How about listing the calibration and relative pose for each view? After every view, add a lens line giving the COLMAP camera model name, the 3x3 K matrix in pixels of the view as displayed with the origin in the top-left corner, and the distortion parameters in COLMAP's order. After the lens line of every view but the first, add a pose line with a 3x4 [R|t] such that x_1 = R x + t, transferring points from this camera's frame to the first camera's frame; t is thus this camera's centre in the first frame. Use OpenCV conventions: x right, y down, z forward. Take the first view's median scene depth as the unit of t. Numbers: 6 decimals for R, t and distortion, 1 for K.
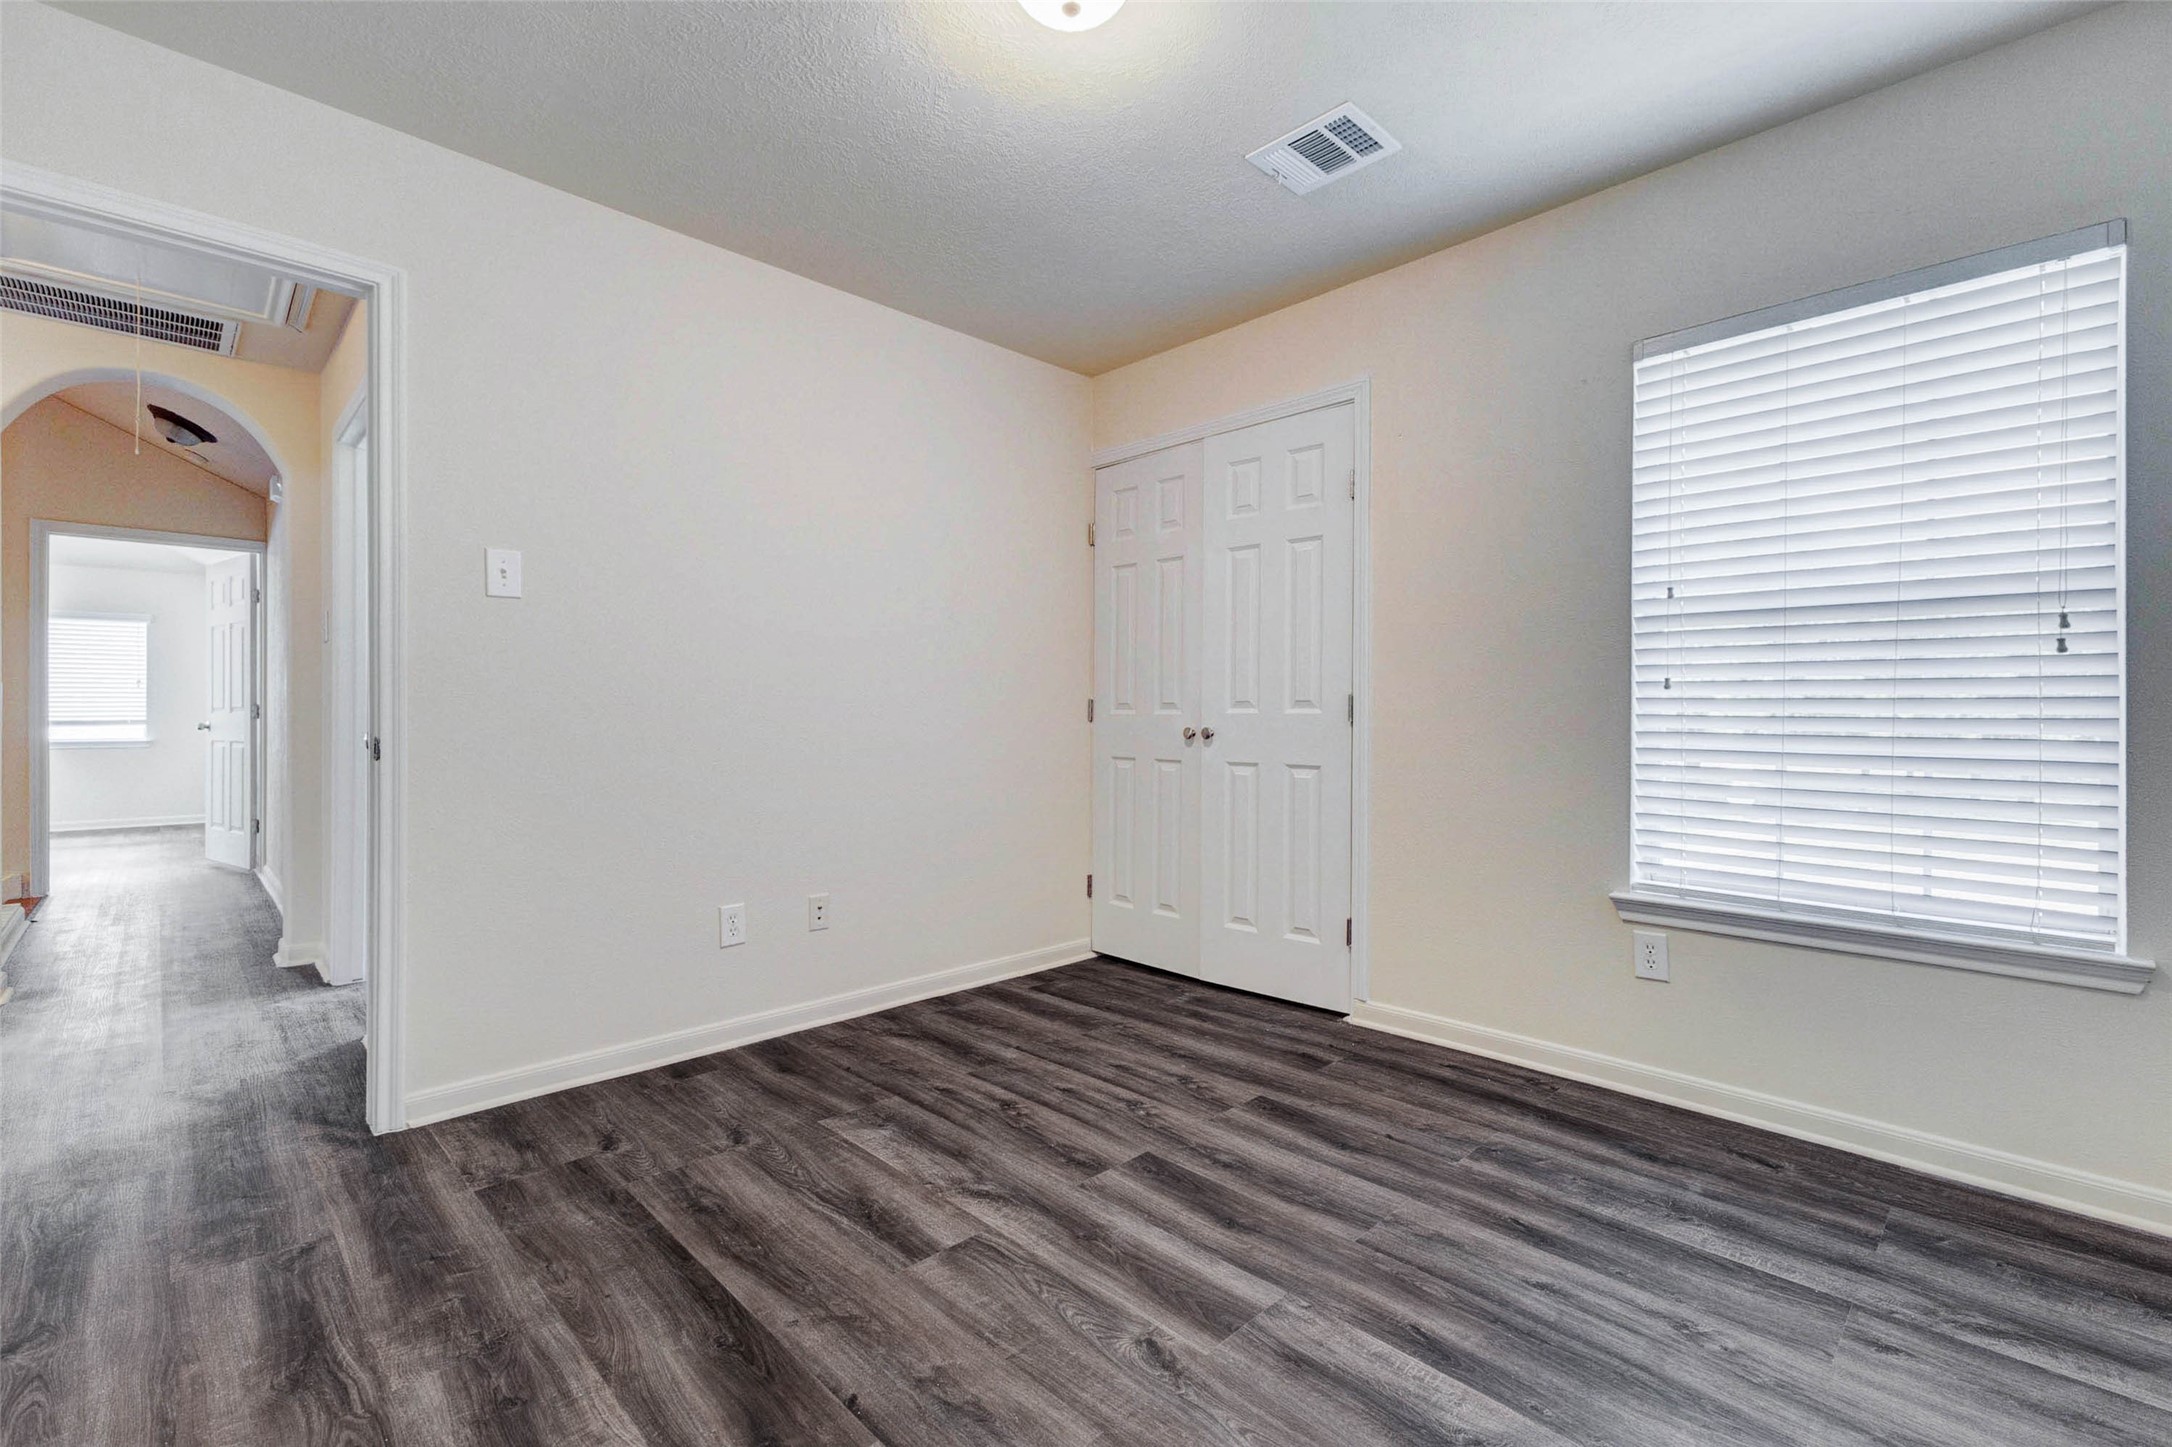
lens RADIAL K [[954.8, 0, 1138.5], [0, 954.8, 707.2], [0, 0, 1]] dist [0.013494, -0.001395]
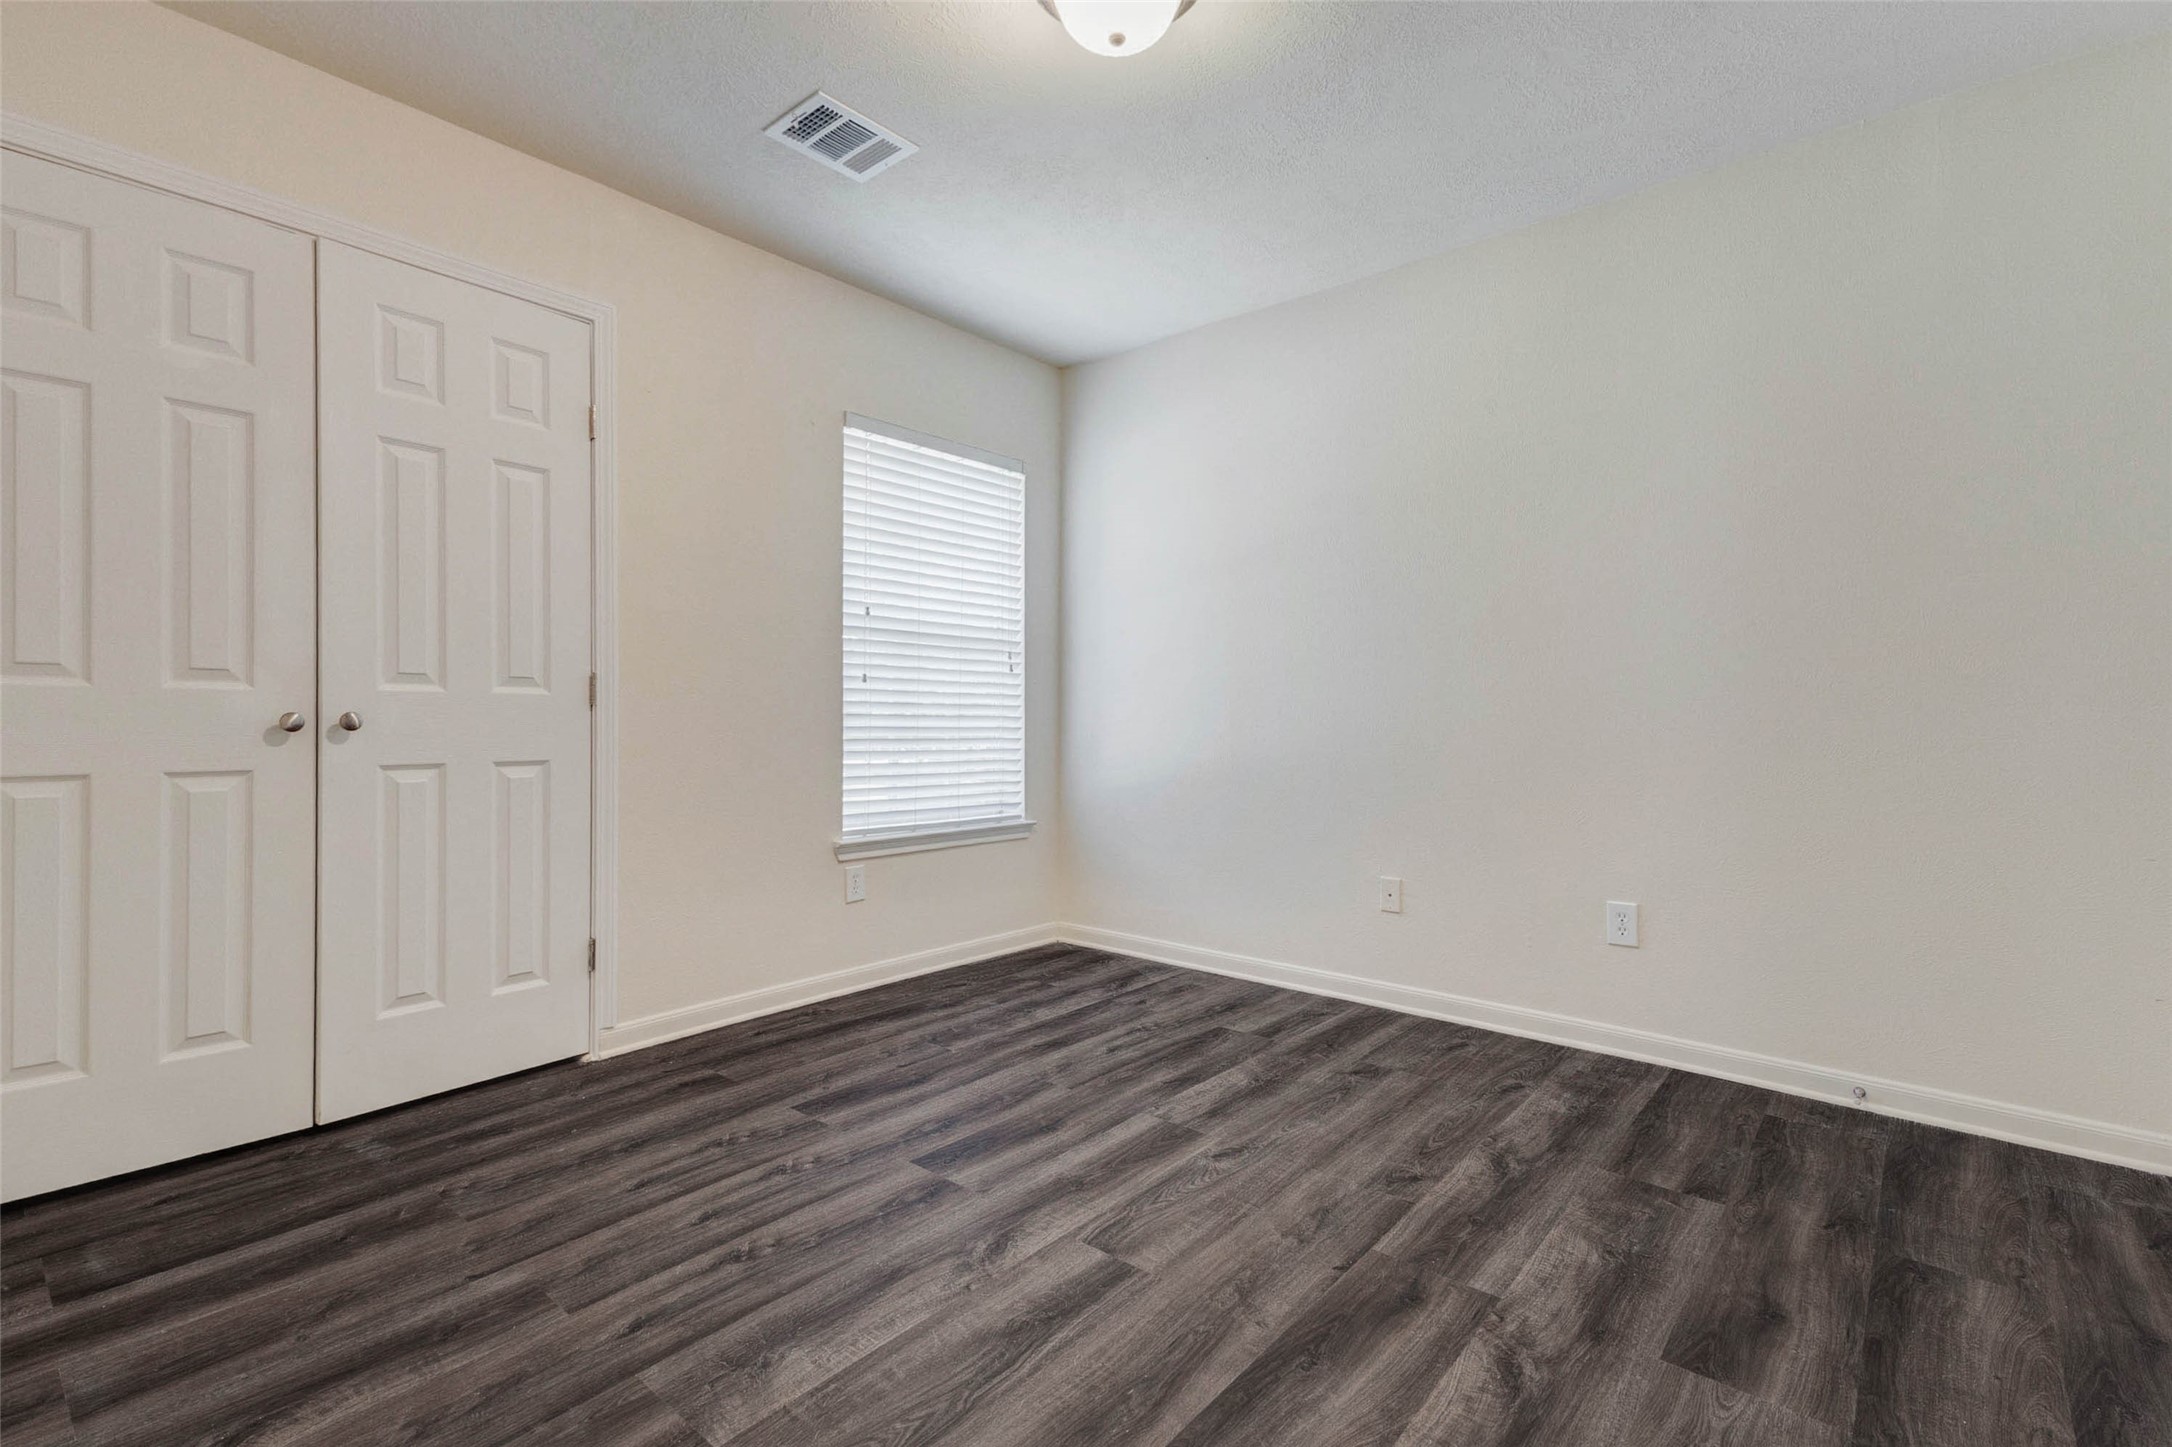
lens RADIAL K [[954.8, 0, 1088.9], [0, 954.8, 721.8], [0, 0, 1]] dist [0.013494, -0.001395]
pose [[-0.051840, -0.008647, 0.998618, -0.889188], [-0.012851, 0.999885, 0.007991, 0.024111], [-0.998573, -0.012419, -0.051945, 0.840480]]
